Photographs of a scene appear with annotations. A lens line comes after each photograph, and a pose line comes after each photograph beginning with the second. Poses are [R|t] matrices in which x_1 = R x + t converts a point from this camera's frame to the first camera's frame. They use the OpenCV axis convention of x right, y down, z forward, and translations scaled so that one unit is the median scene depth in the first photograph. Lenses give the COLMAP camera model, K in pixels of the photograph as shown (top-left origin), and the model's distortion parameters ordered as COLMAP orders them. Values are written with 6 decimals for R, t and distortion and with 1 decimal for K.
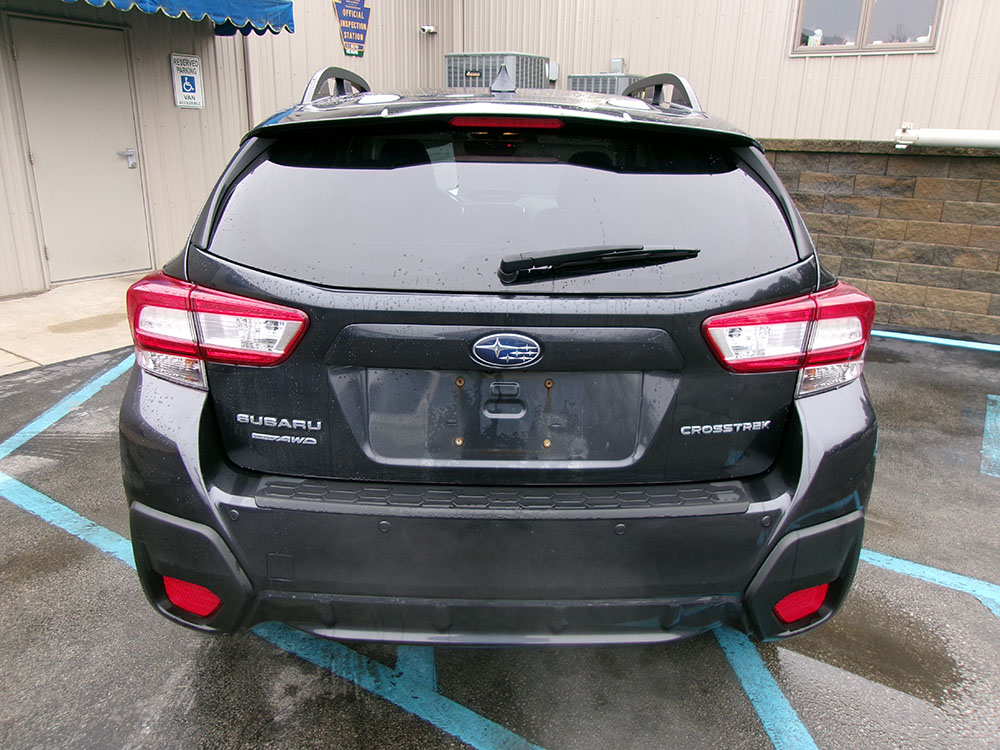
lens RADIAL K [[768.3, 0, 493.7], [0, 768.3, 371.2], [0, 0, 1]] dist [-0.006837, 0.023683]
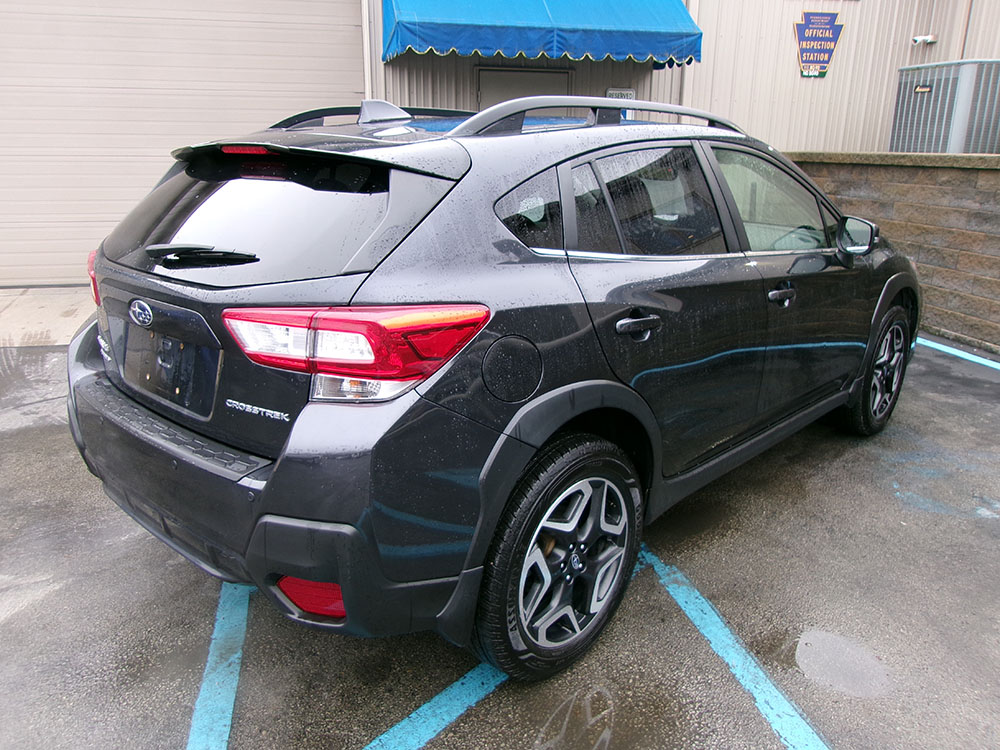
lens RADIAL K [[768.3, 0, 496.5], [0, 768.3, 376.6], [0, 0, 1]] dist [-0.006837, 0.023683]
pose [[0.723280, 0.186849, -0.664795, 0.355868], [-0.202646, 0.977744, 0.054334, -0.029977], [0.660152, 0.095419, 0.745047, 0.099504]]
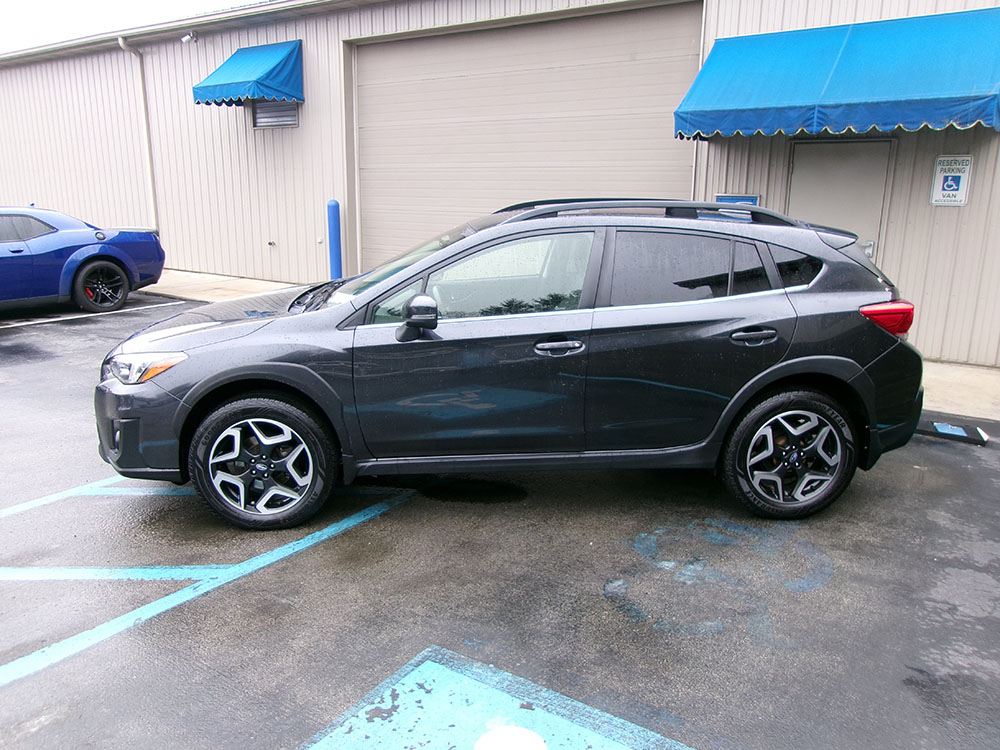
lens RADIAL K [[768.3, 0, 496.7], [0, 768.3, 376.3], [0, 0, 1]] dist [-0.006837, 0.023683]
pose [[-0.023093, 0.217220, -0.975849, 0.825857], [-0.313564, 0.925281, 0.213384, -0.201031], [0.949286, 0.310919, 0.046745, 0.559770]]
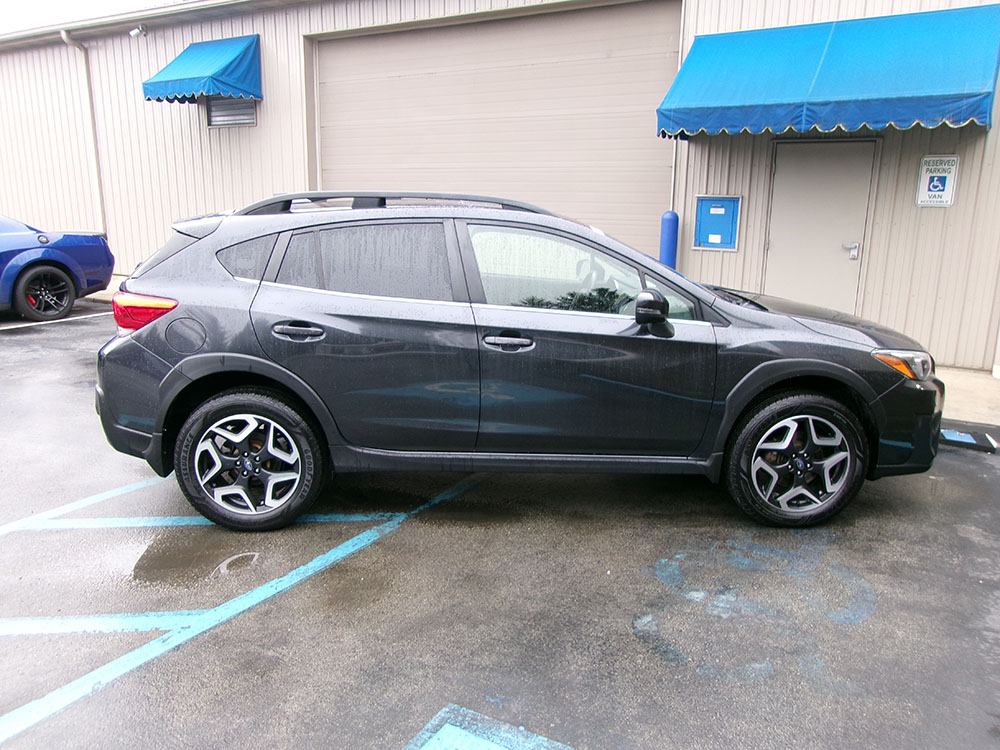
lens RADIAL K [[768.3, 0, 496.8], [0, 768.3, 376.2], [0, 0, 1]] dist [-0.006837, 0.023683]
pose [[0.035222, 0.210078, -0.977050, 0.760989], [-0.314532, 0.930304, 0.188689, -0.180442], [0.948593, 0.300667, 0.098843, 0.525244]]
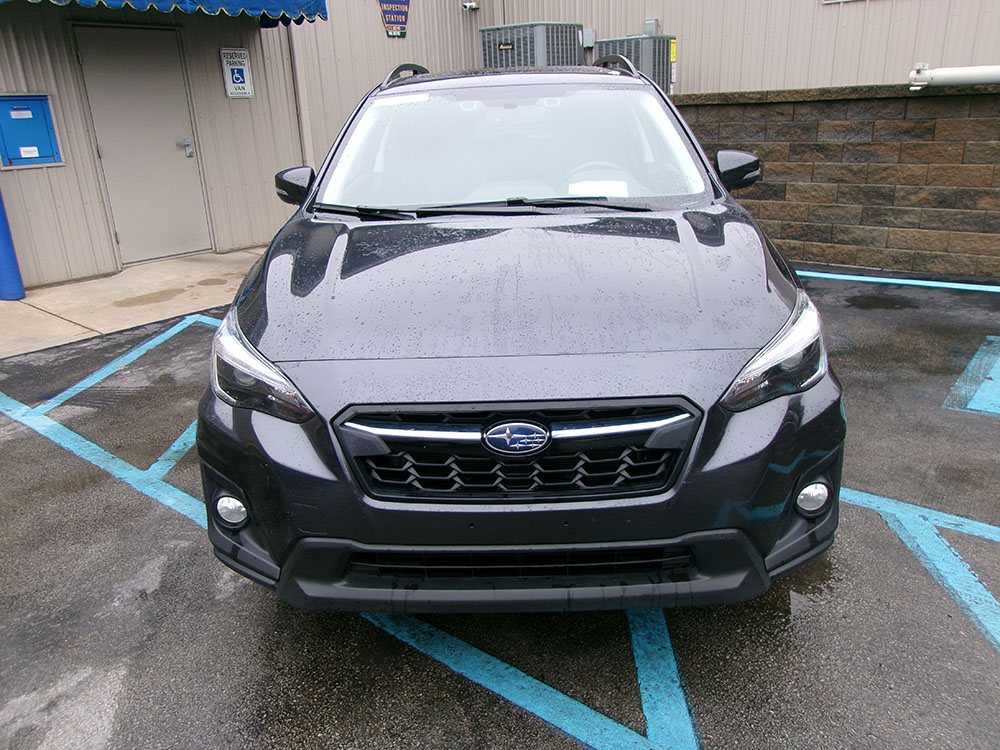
lens RADIAL K [[768.3, 0, 493.8], [0, 768.3, 371.7], [0, 0, 1]] dist [-0.006837, 0.023683]
pose [[0.991813, -0.021814, -0.125823, 0.105167], [0.025545, 0.999278, 0.028116, 0.025023], [0.125119, -0.031100, 0.991654, -0.046167]]
